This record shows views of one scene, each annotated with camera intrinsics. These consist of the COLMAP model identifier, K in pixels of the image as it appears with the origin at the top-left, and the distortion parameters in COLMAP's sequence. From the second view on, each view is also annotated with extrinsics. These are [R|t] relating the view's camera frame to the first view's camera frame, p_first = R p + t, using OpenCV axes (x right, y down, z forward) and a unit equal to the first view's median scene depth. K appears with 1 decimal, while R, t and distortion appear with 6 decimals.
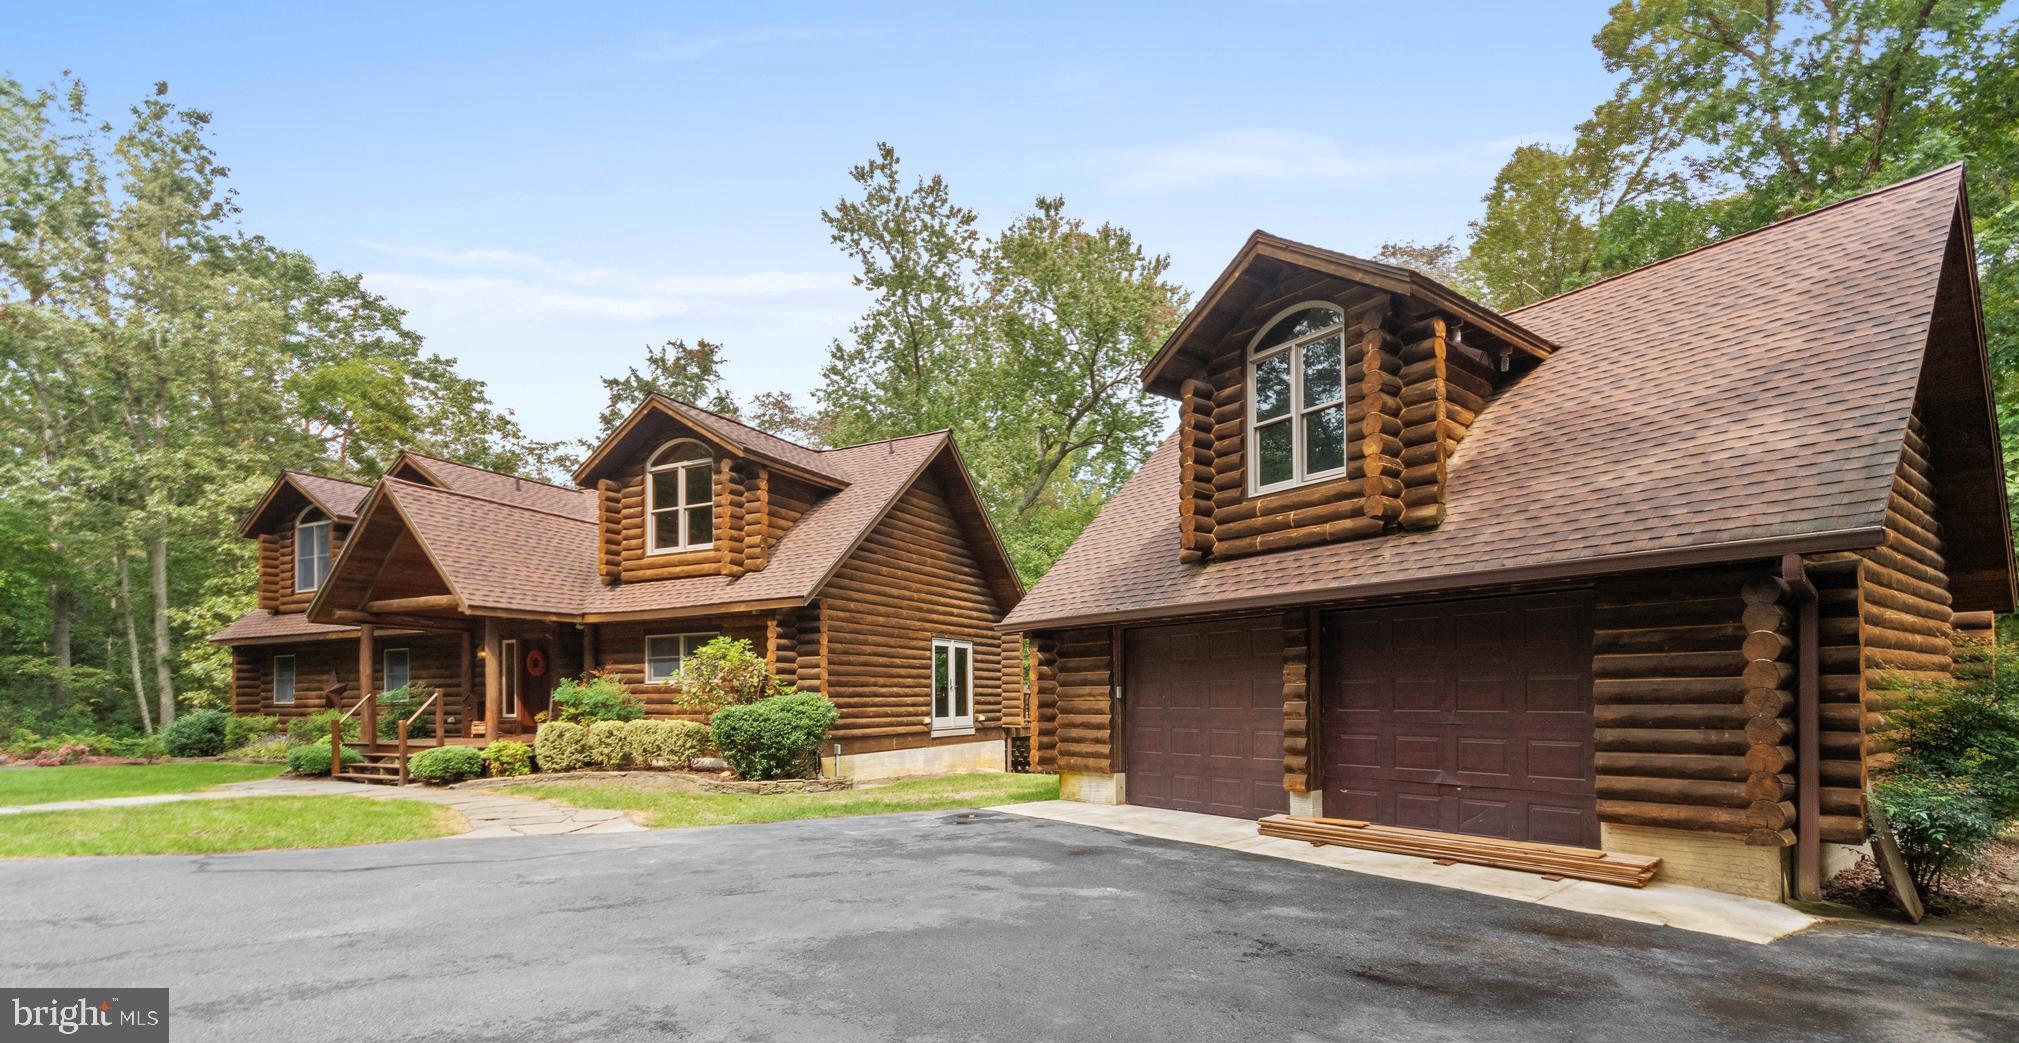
lens RADIAL K [[918.9, 0, 1045.1], [0, 918.9, 684.7], [0, 0, 1]] dist [0.003627, -0.001054]
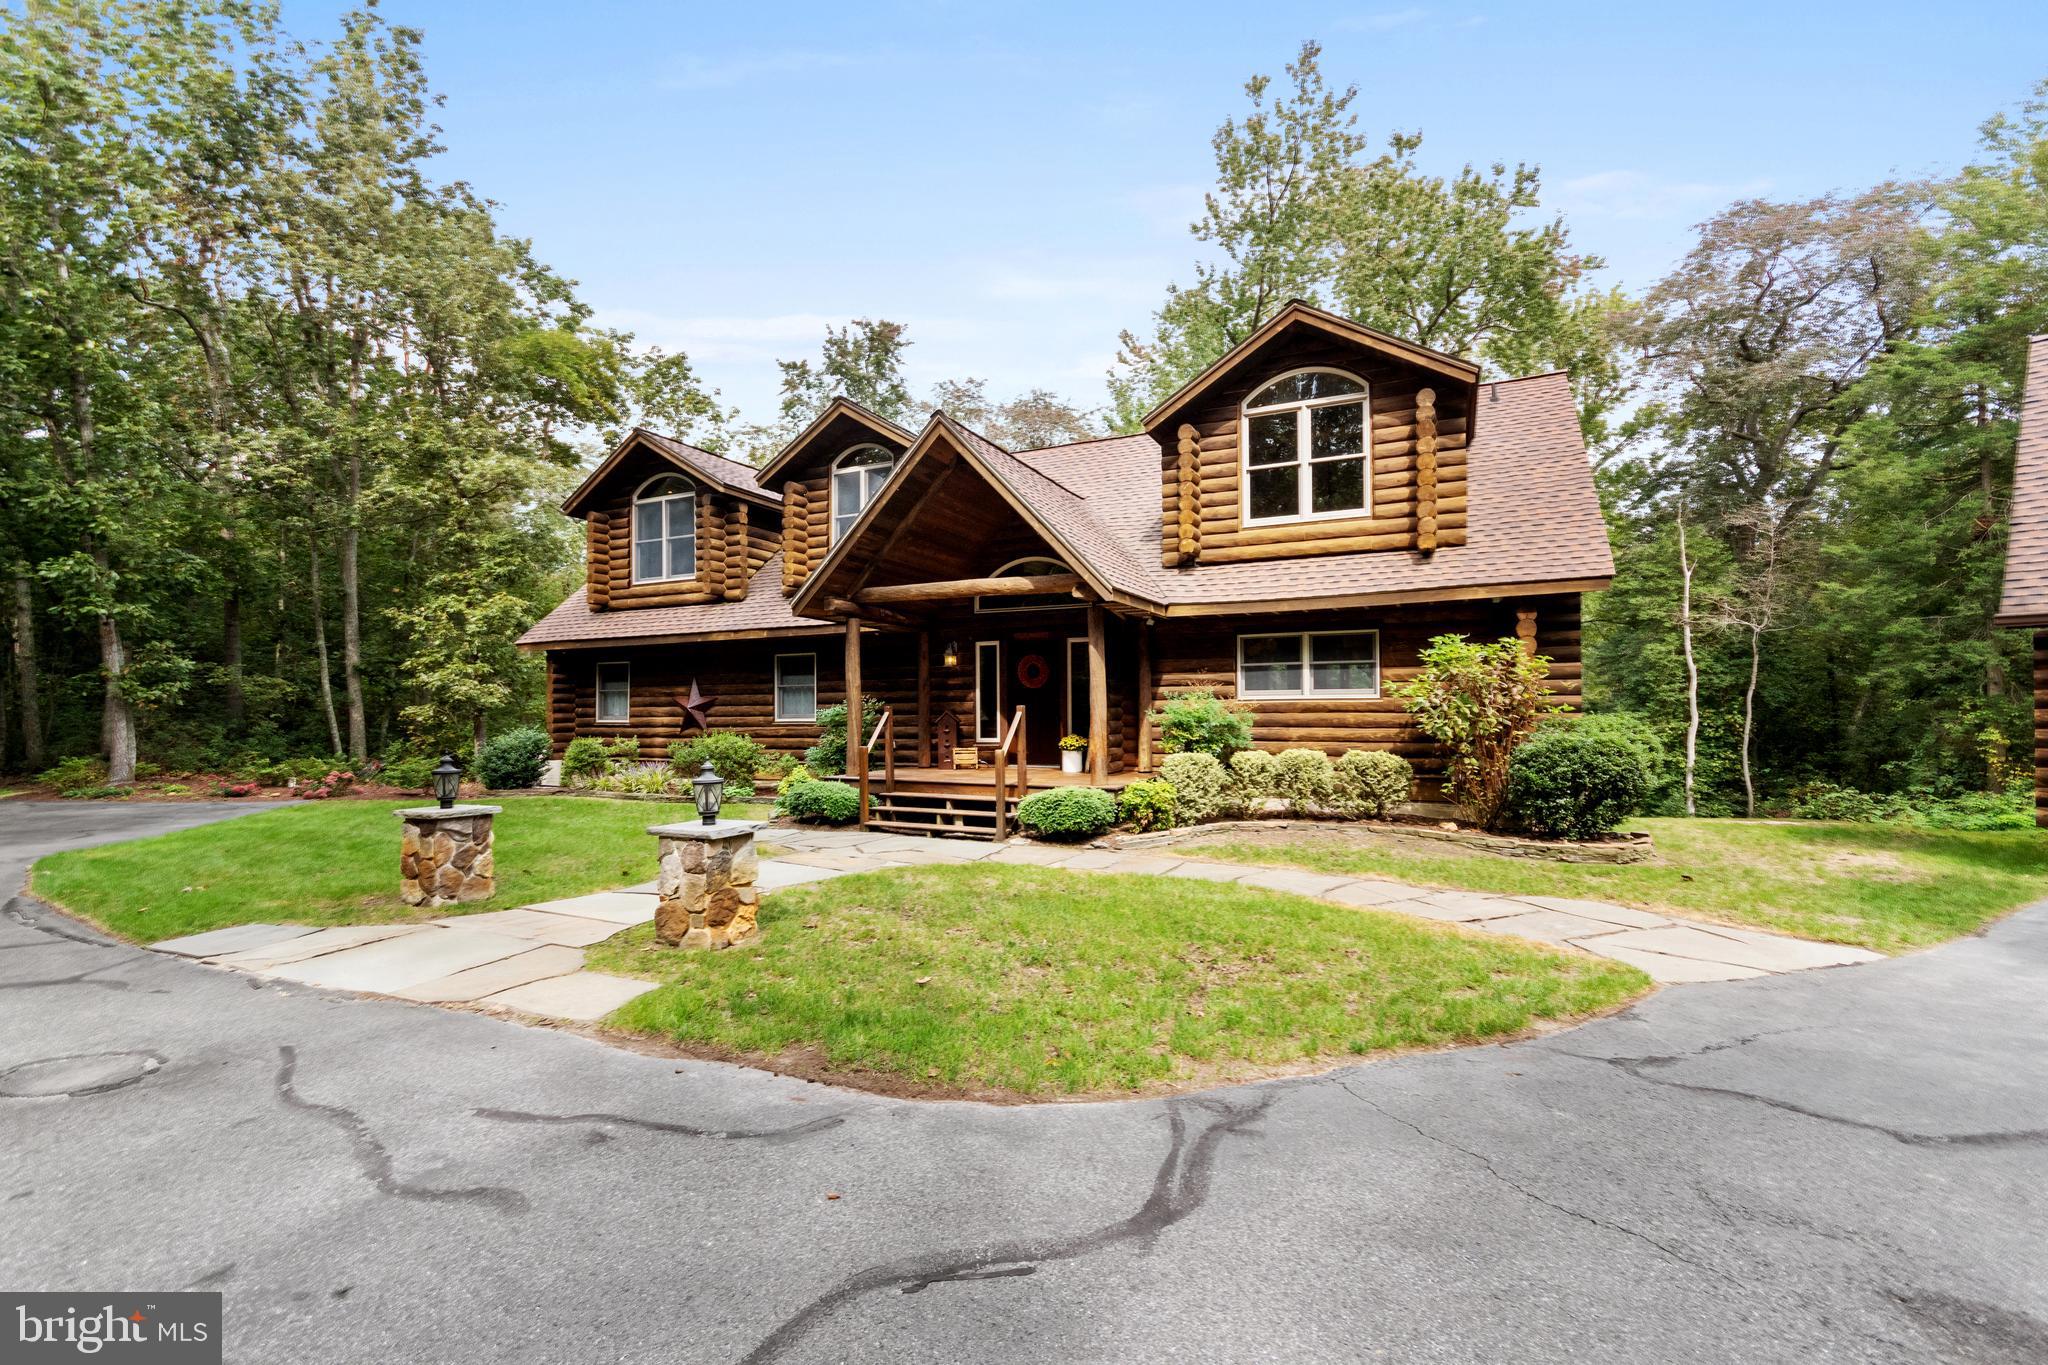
lens RADIAL K [[910.3, 0, 1027.0], [0, 910.3, 701.2], [0, 0, 1]] dist [0.008467, -0.001970]
pose [[0.999987, 0.004294, 0.002833, -0.828774], [-0.004295, 0.999991, 0.000137, 0.001096], [-0.002832, -0.000149, 0.999996, 0.354957]]
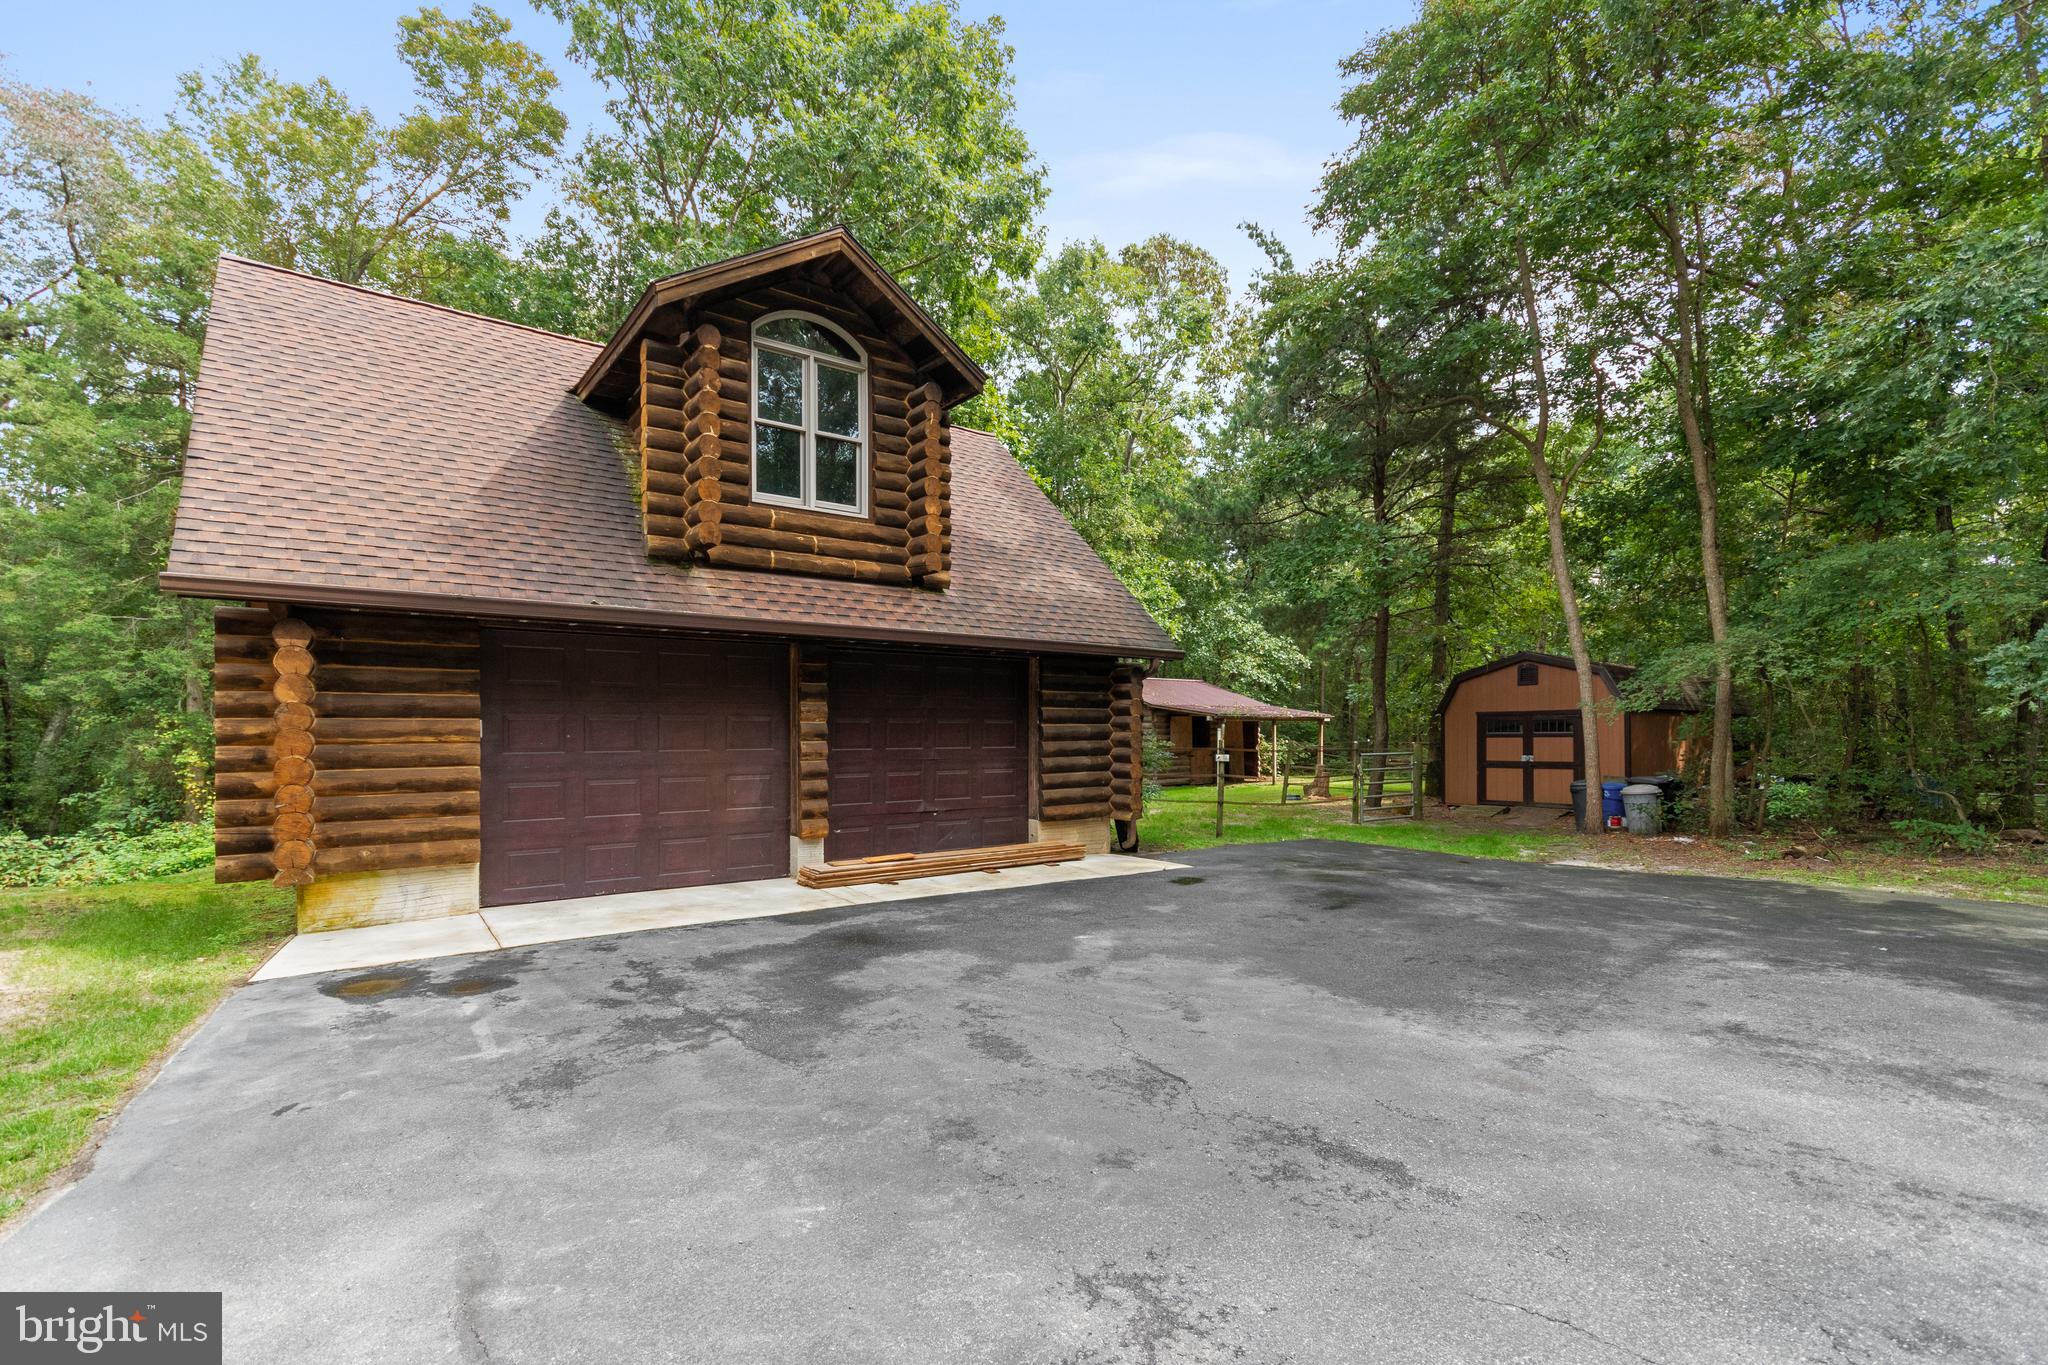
lens RADIAL K [[910.3, 0, 1022.4], [0, 910.3, 734.4], [0, 0, 1]] dist [0.008467, -0.001970]
pose [[0.031104, 0.005313, 0.999502, -0.519889], [-0.010314, 0.999934, -0.004995, 0.011393], [-0.999463, -0.010153, 0.031156, 0.615934]]
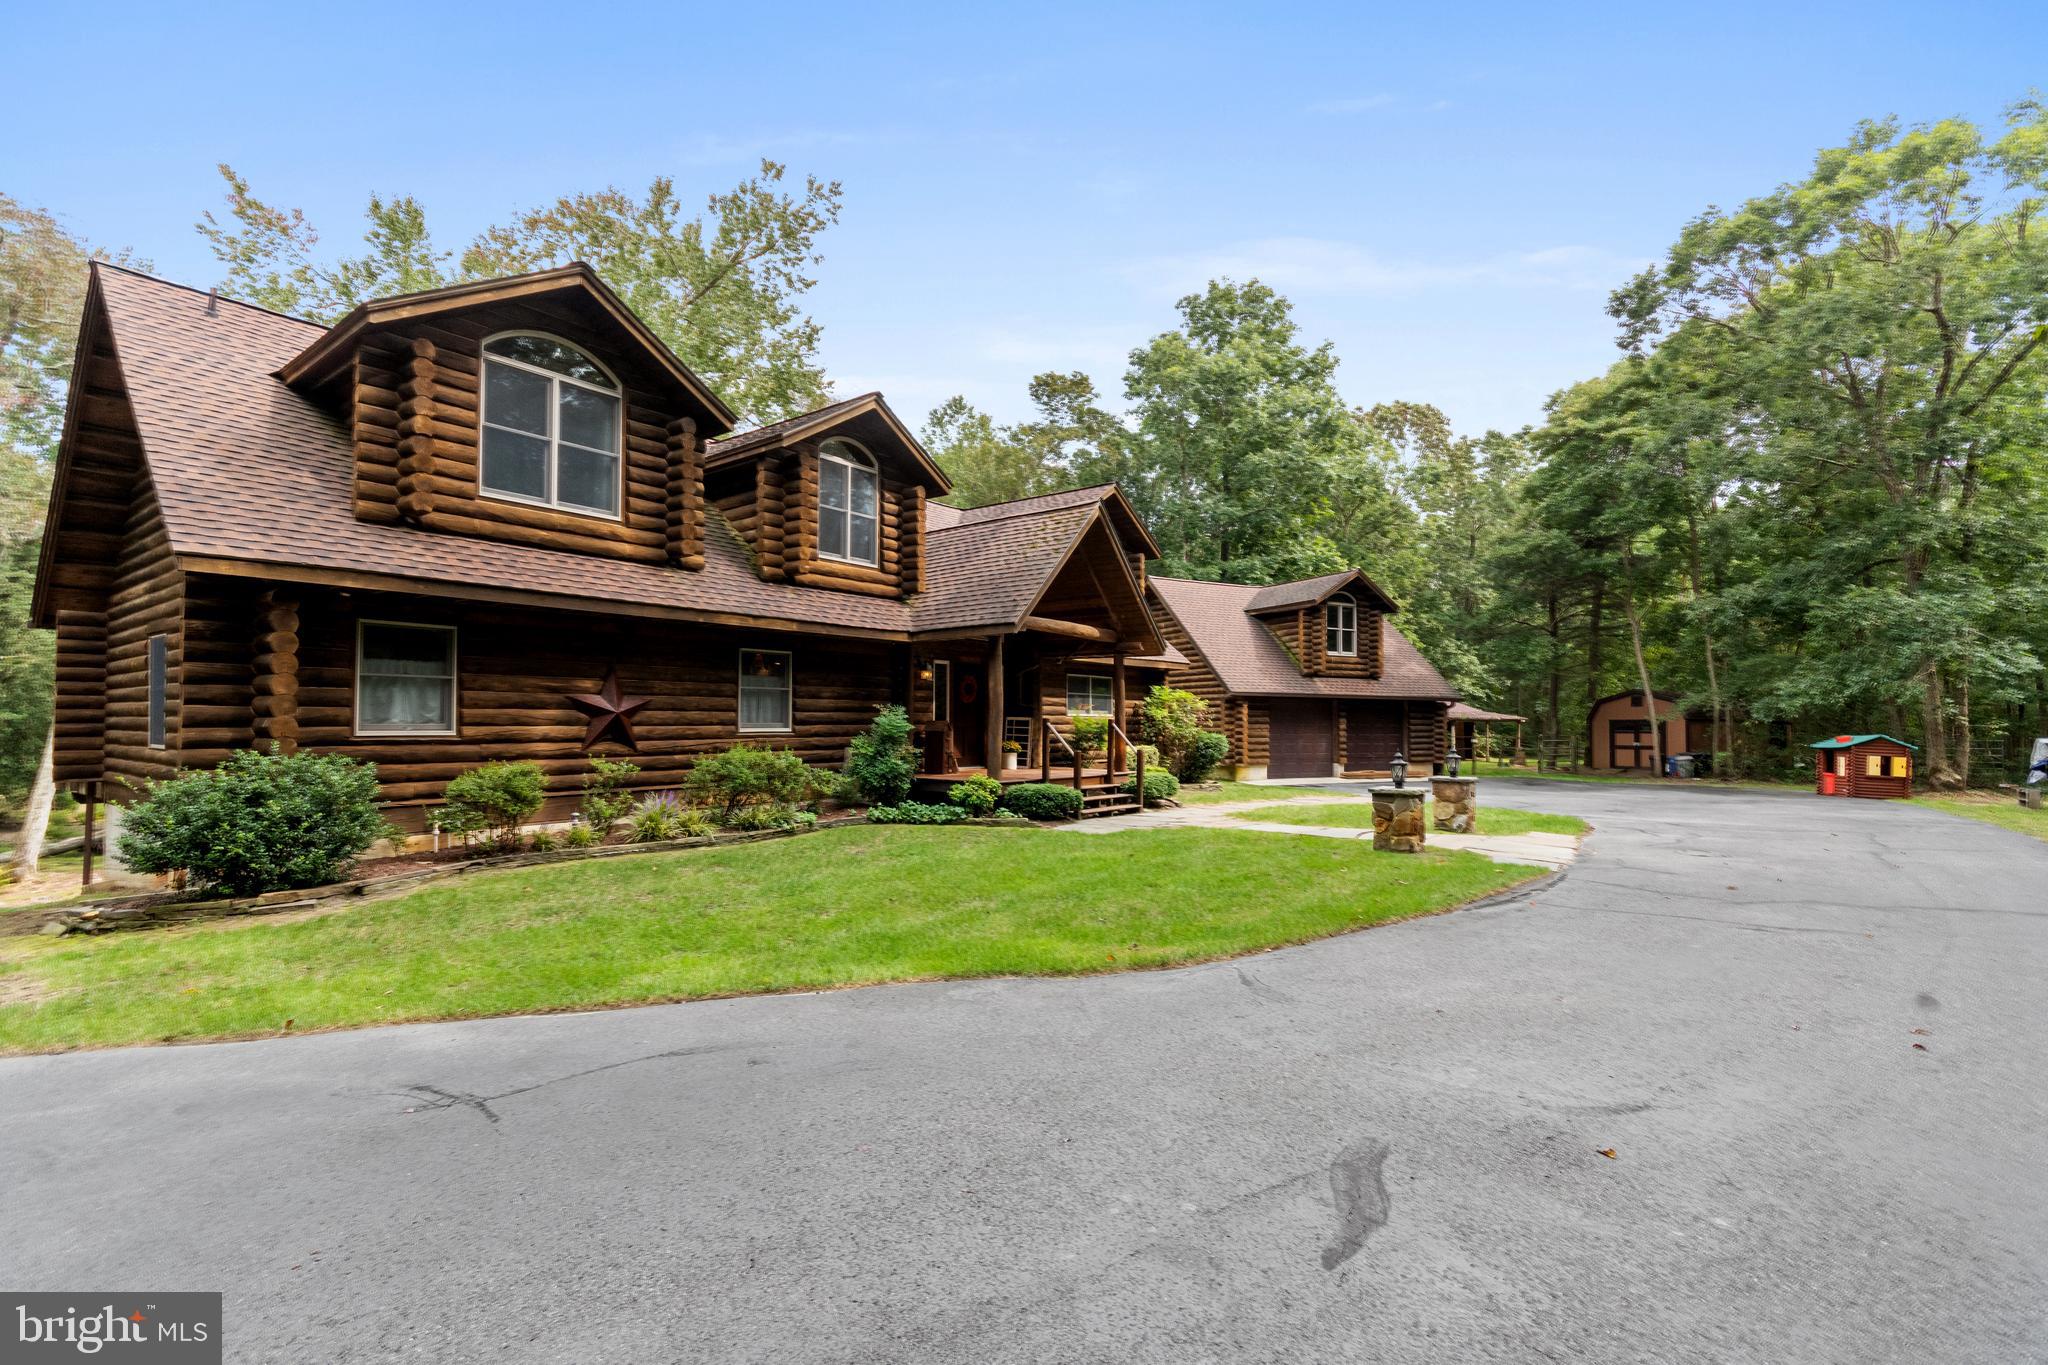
lens RADIAL K [[910.3, 0, 1040.2], [0, 910.3, 695.7], [0, 0, 1]] dist [0.008467, -0.001970]
pose [[0.190146, 0.039618, 0.980956, -2.123524], [-0.018737, 0.999150, -0.036721, 0.022098], [-0.981577, -0.011398, 0.190727, 1.114370]]
